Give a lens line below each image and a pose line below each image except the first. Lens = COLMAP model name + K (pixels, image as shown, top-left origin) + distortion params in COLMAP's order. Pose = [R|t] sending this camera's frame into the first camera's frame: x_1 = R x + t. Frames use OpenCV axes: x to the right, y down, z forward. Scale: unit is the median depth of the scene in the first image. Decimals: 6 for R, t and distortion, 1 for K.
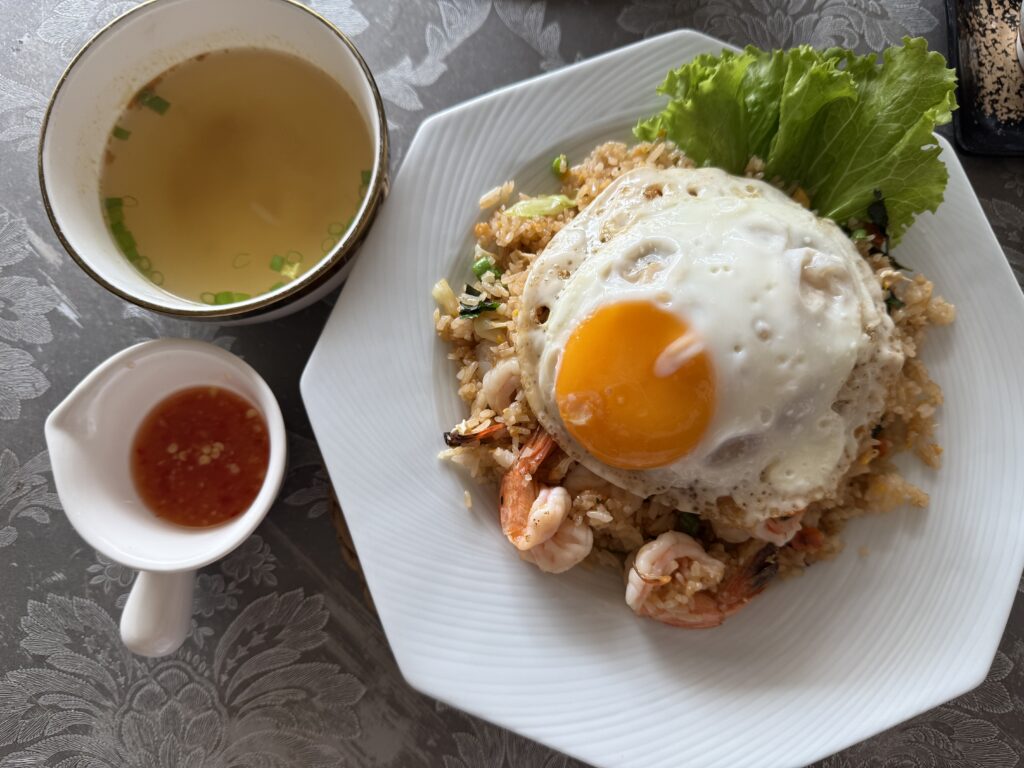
lens RADIAL K [[654.1, 0, 512.0], [0, 654.1, 384.0], [0, 0, 1]] dist [0.140204, -0.108509]
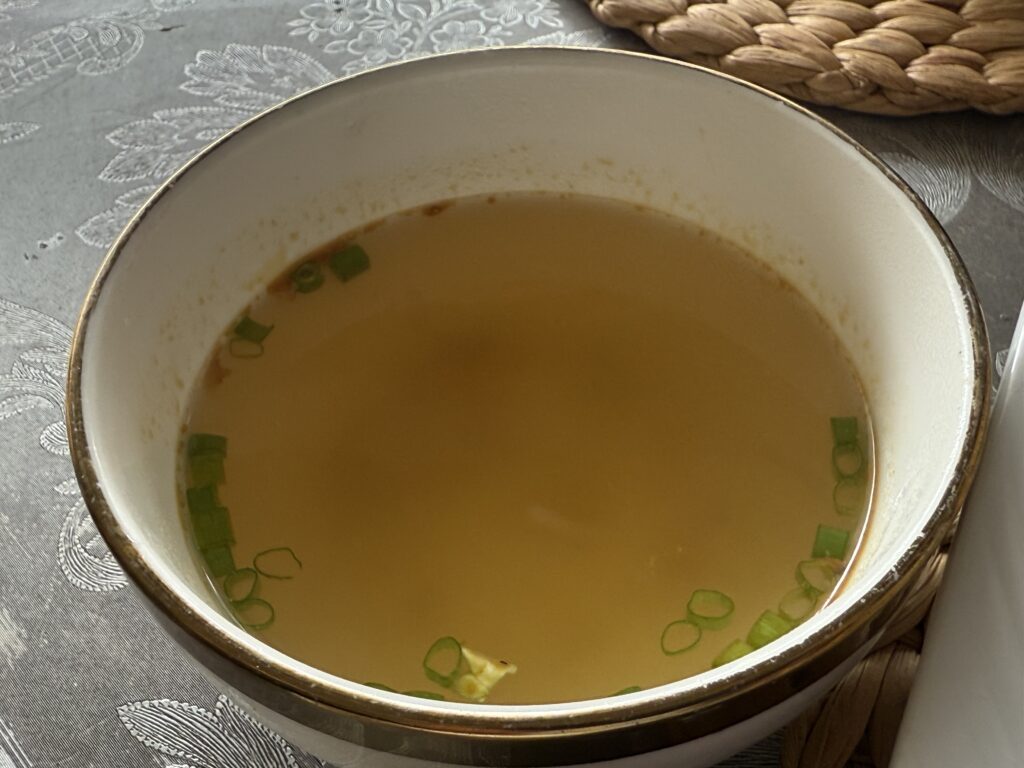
lens RADIAL K [[1147.7, 0, 512.0], [0, 1147.7, 384.0], [0, 0, 1]] dist [-0.008190, 0.009704]
pose [[0.992834, -0.012712, -0.118820, -0.322042], [-0.049762, 0.860029, -0.507812, -0.000200], [0.108644, 0.510086, 0.853234, 0.427420]]
